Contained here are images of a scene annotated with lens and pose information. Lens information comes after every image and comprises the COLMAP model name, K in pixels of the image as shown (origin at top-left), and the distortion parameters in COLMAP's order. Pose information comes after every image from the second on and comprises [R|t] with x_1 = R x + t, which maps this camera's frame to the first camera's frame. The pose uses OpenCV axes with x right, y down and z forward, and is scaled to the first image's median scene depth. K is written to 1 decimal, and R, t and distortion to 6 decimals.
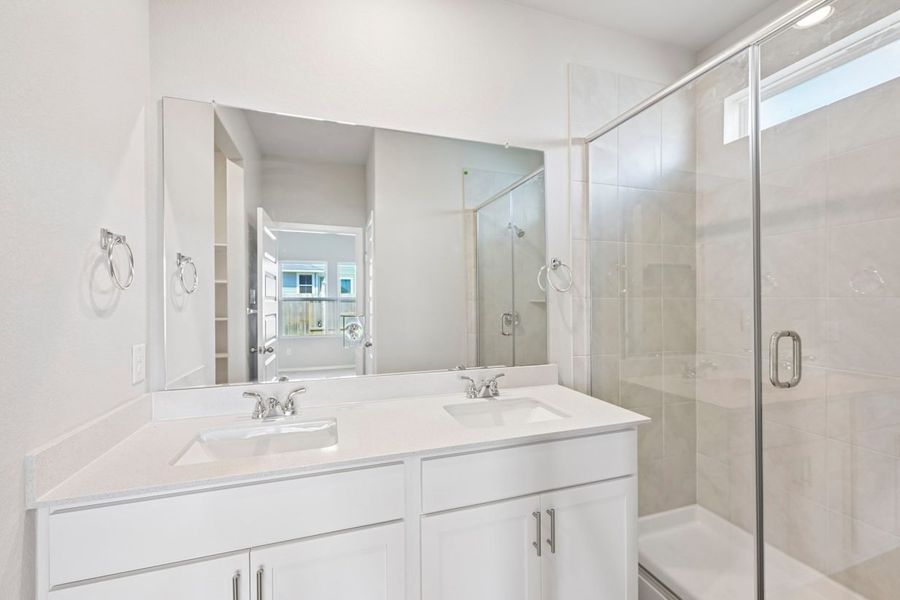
lens RADIAL K [[371.1, 0, 447.9], [0, 371.1, 299.8], [0, 0, 1]] dist [0.000235, -0.000097]
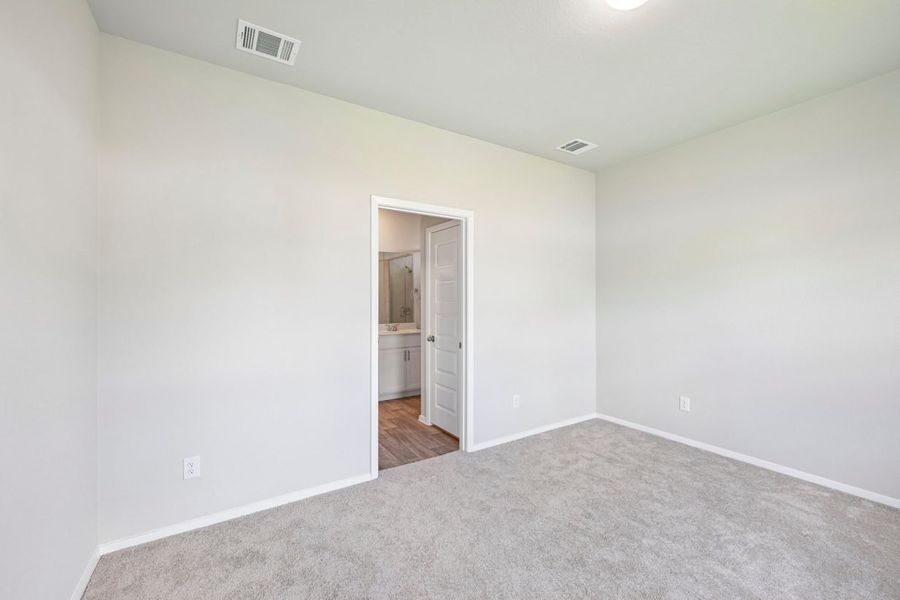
lens RADIAL K [[371.1, 0, 447.9], [0, 371.1, 299.8], [0, 0, 1]] dist [0.000235, -0.000097]
pose [[0.971950, -0.004968, 0.235133, -0.179118], [0.005150, 0.999987, -0.000156, -0.013985], [-0.235129, 0.001363, 0.971963, -2.074431]]
